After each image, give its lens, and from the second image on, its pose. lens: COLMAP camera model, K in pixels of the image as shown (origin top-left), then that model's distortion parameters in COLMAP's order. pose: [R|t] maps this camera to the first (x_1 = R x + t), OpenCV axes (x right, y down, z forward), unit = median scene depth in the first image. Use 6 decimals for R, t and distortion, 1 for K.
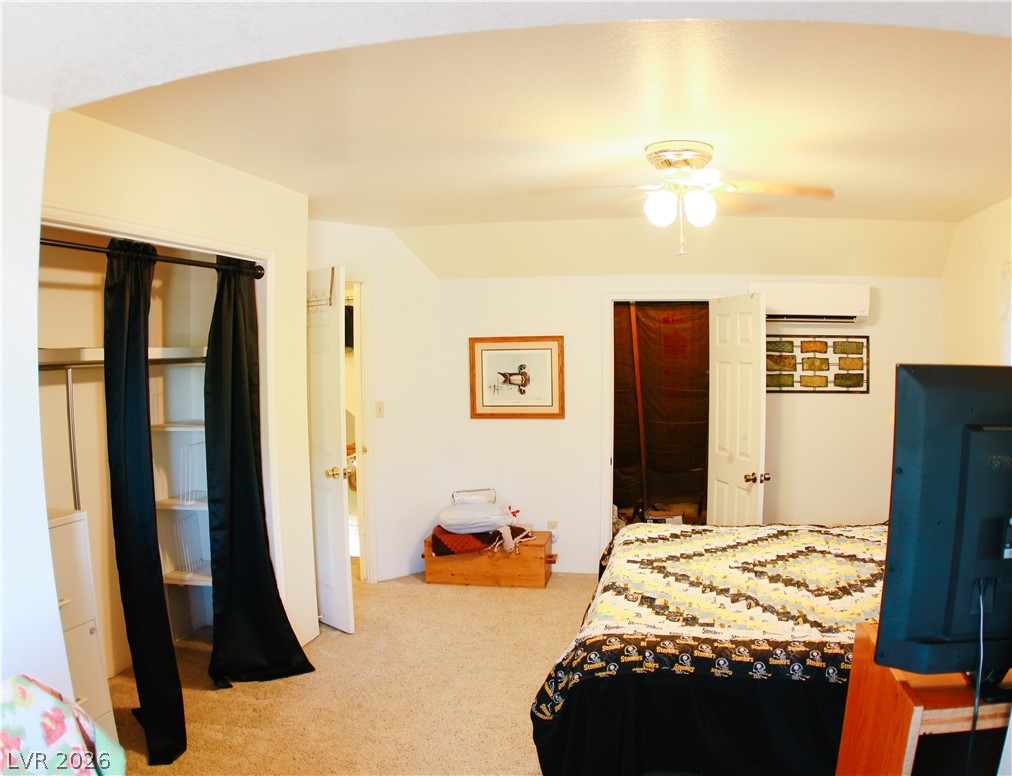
lens RADIAL K [[795.6, 0, 522.8], [0, 795.6, 402.9], [0, 0, 1]] dist [-0.330017, 0.113107]
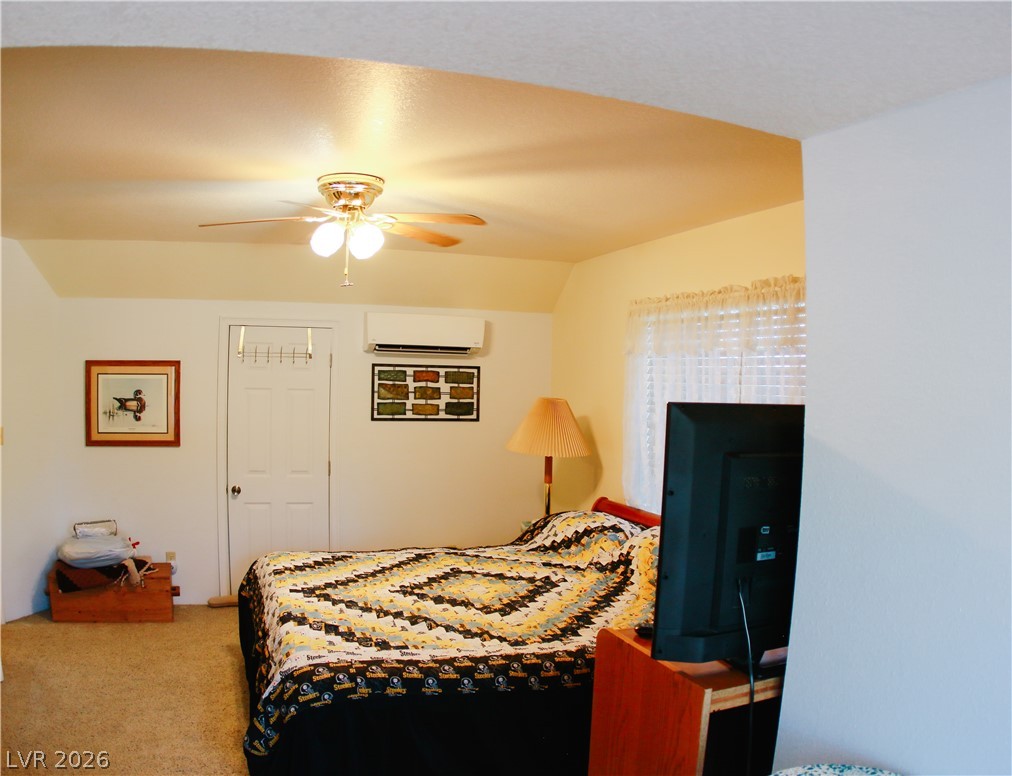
lens RADIAL K [[795.6, 0, 522.8], [0, 795.6, 402.9], [0, 0, 1]] dist [-0.330017, 0.113107]
pose [[0.844429, 0.012769, 0.535515, -0.151122], [0.004611, 0.999506, -0.031104, -0.005699], [-0.535648, 0.028735, 0.843953, 0.023304]]
